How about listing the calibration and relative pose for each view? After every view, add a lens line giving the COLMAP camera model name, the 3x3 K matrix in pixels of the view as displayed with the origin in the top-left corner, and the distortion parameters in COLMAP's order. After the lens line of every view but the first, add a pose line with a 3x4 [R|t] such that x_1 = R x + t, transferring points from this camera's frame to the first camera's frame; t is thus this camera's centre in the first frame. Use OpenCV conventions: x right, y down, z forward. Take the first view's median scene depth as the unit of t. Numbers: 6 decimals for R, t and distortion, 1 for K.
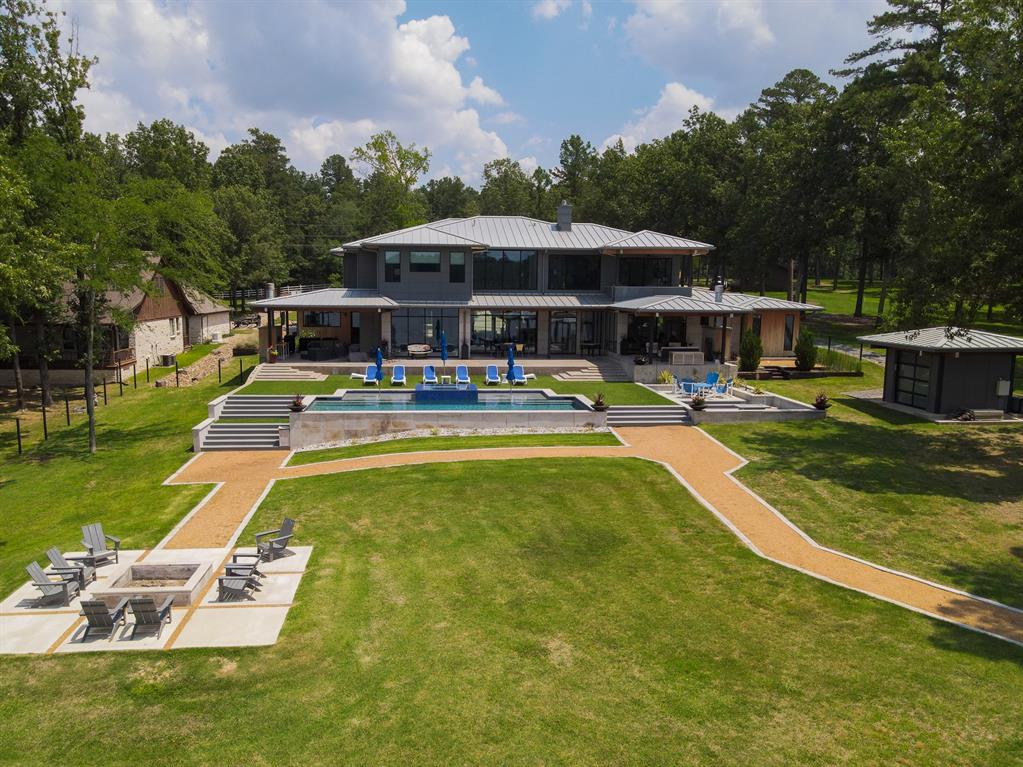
lens RADIAL K [[759.0, 0, 507.1], [0, 759.0, 387.2], [0, 0, 1]] dist [0.000057, 0.031314]
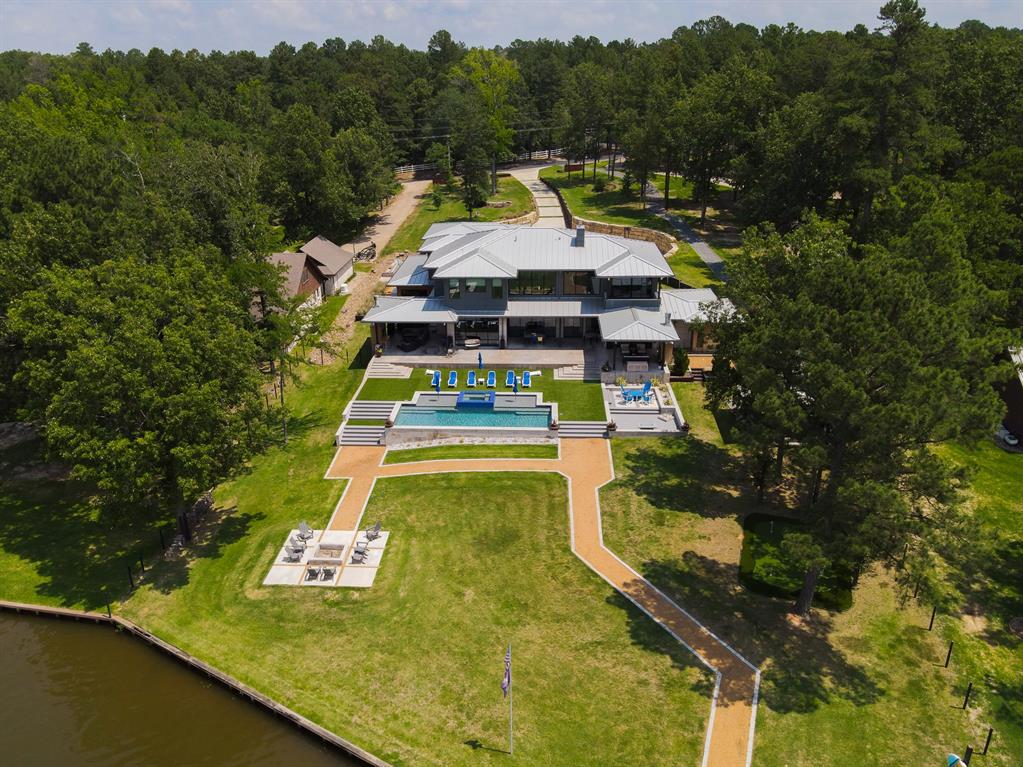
lens RADIAL K [[759.0, 0, 507.1], [0, 759.0, 387.2], [0, 0, 1]] dist [0.000057, 0.031314]
pose [[0.986493, 0.021640, -0.162369, 0.532884], [0.019302, 0.968973, 0.246413, -0.893257], [0.162664, -0.246219, 0.955467, -1.205880]]
